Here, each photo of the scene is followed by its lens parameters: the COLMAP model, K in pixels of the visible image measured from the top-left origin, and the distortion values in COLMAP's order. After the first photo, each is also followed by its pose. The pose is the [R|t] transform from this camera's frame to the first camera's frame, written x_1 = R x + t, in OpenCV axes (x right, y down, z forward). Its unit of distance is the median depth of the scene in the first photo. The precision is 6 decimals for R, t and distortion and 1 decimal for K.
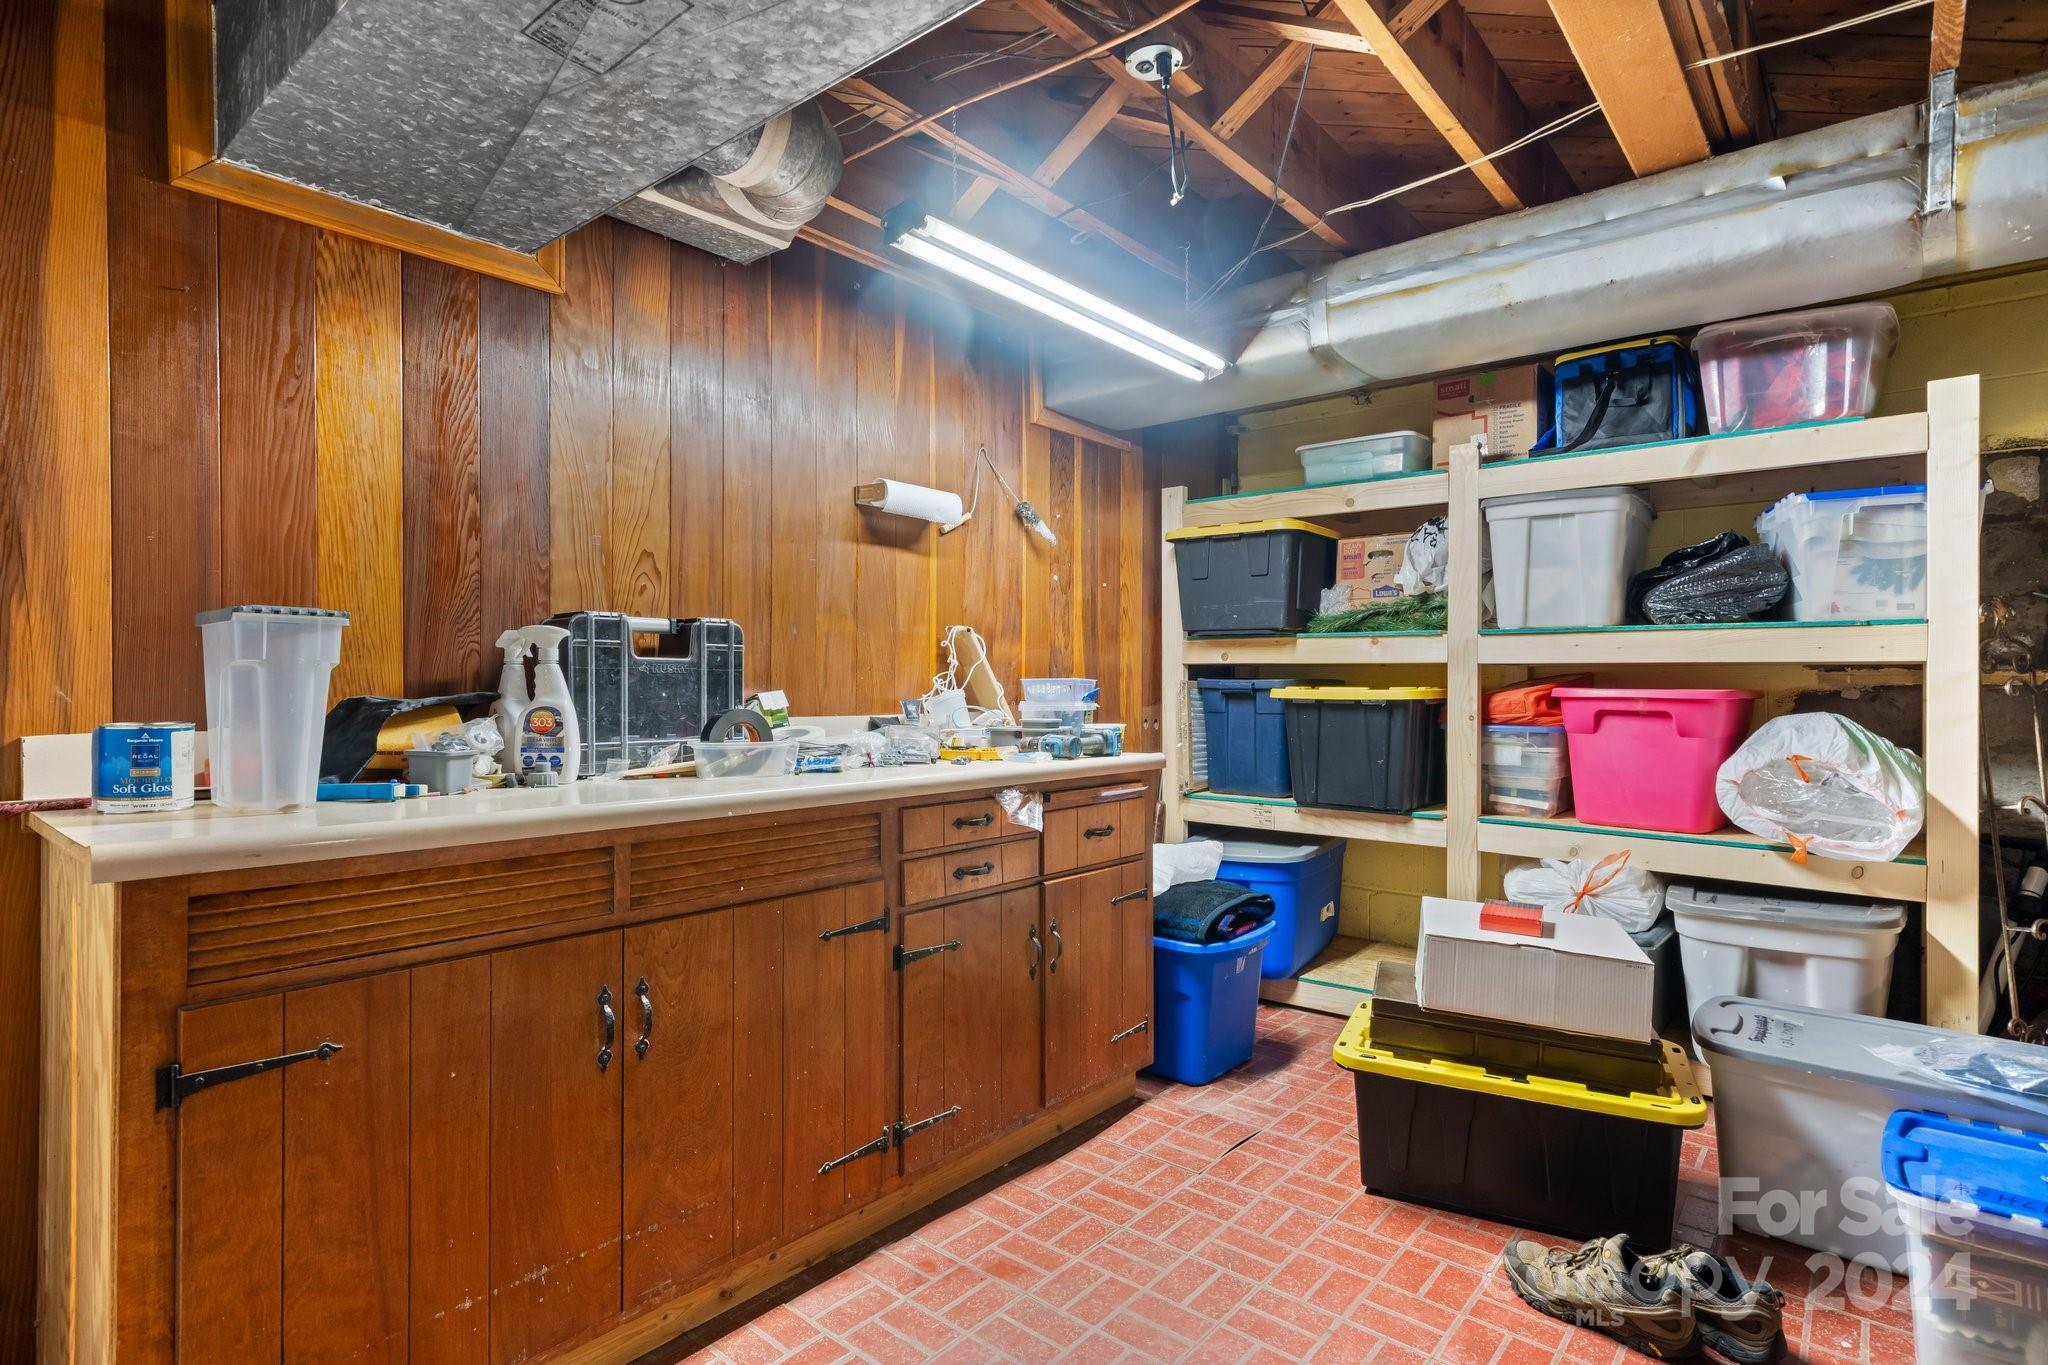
lens RADIAL K [[1030.8, 0, 1026.9], [0, 1030.8, 684.3], [0, 0, 1]] dist [0.004863, 0.000106]
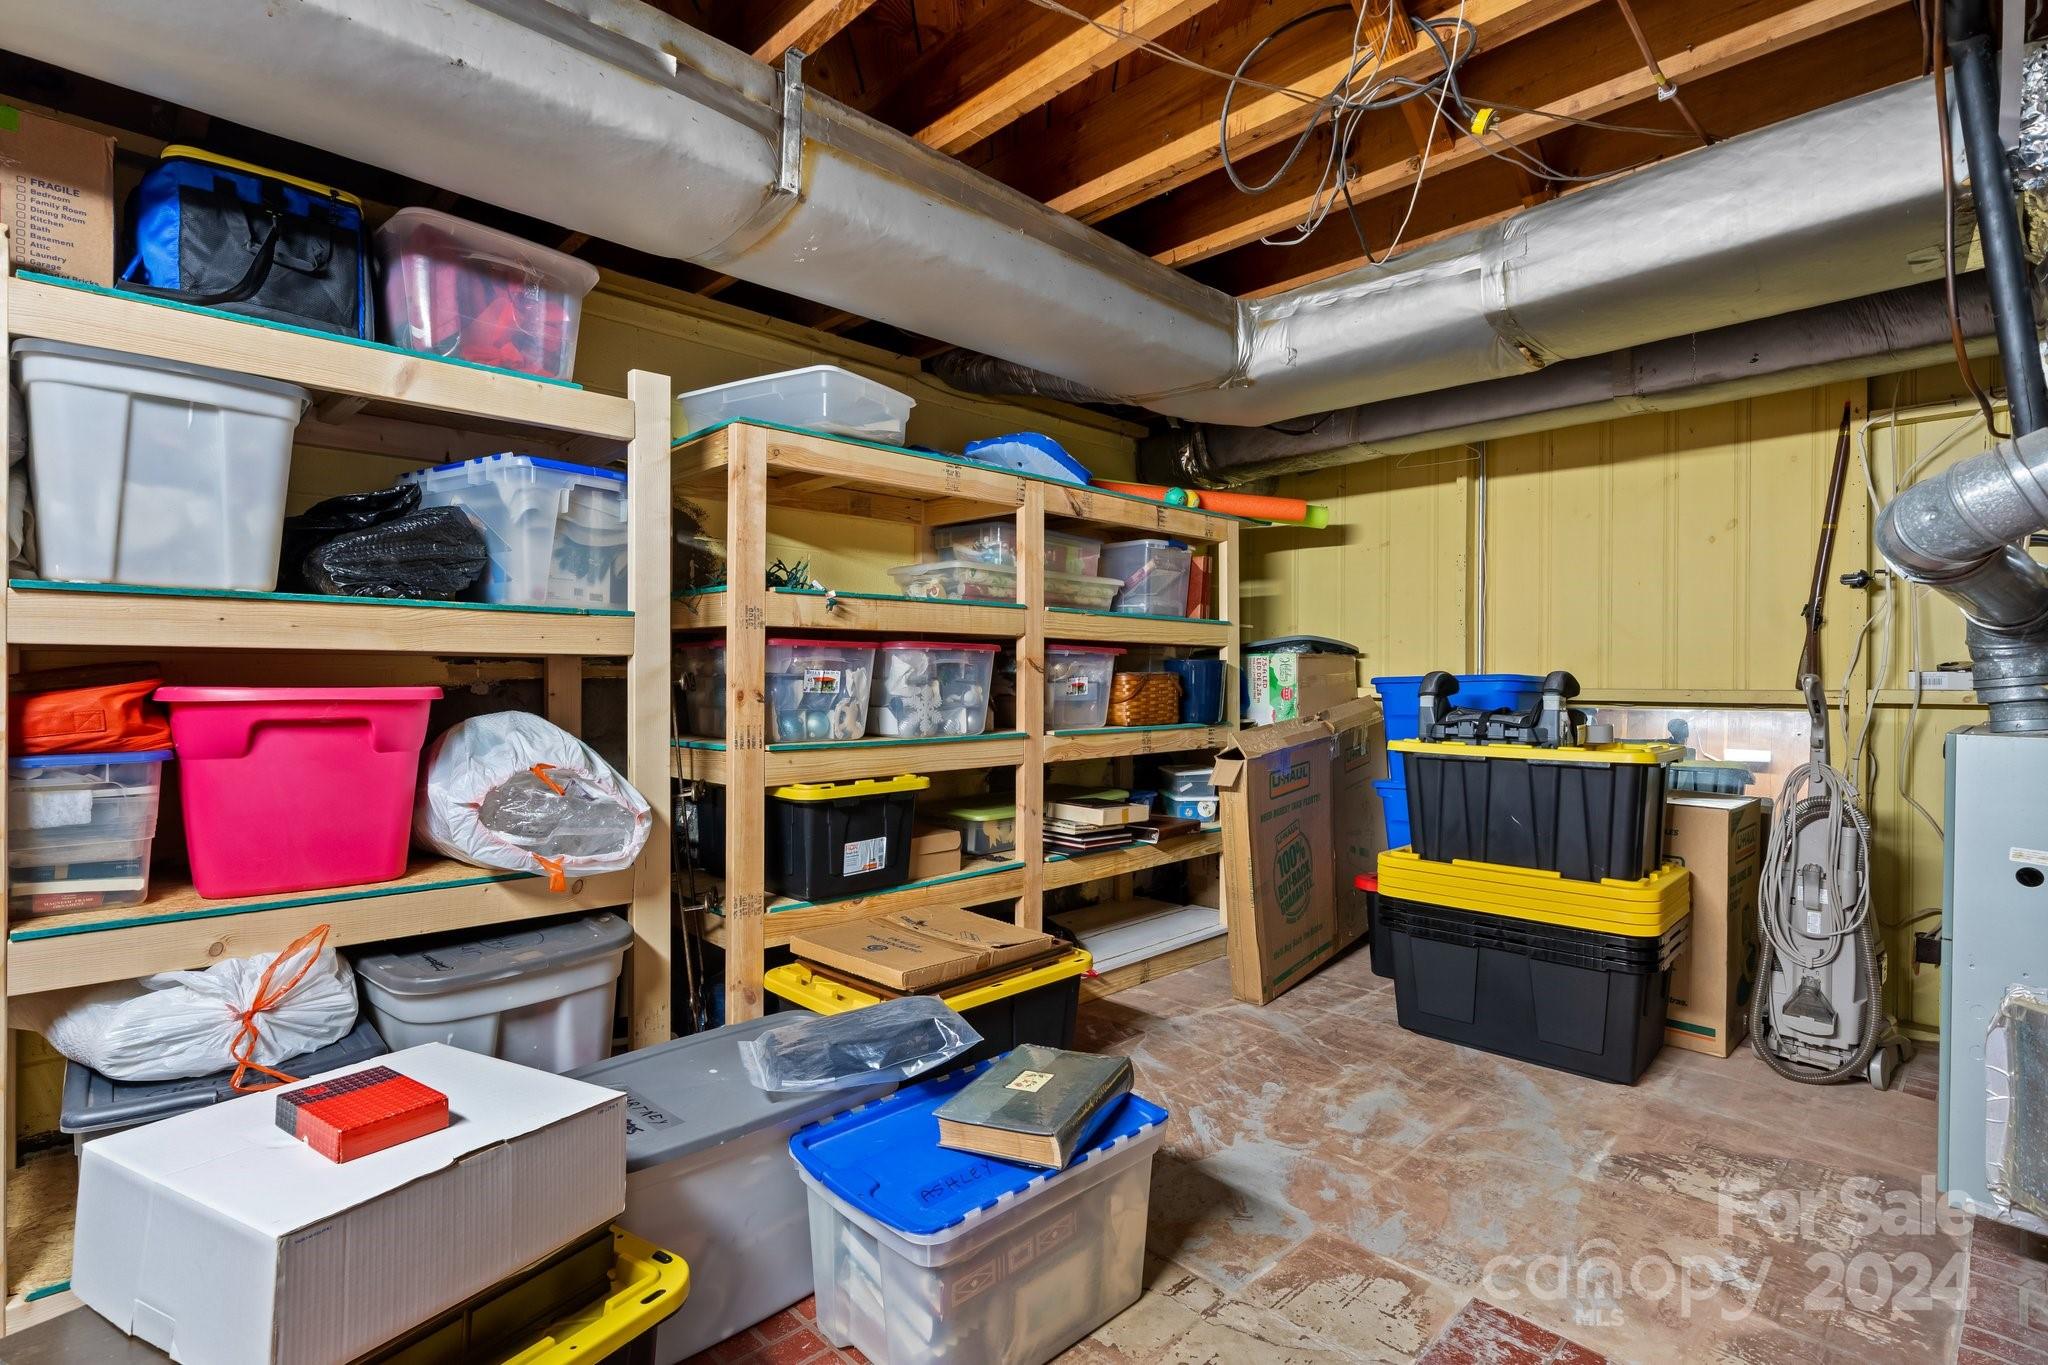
lens RADIAL K [[979.0, 0, 1017.8], [0, 979.0, 671.3], [0, 0, 1]] dist [-0.002794, 0.001543]
pose [[0.110630, 0.002803, 0.993858, -0.004412], [0.001453, 0.999994, -0.002982, -0.003452], [-0.993861, 0.001774, 0.110626, 0.472046]]
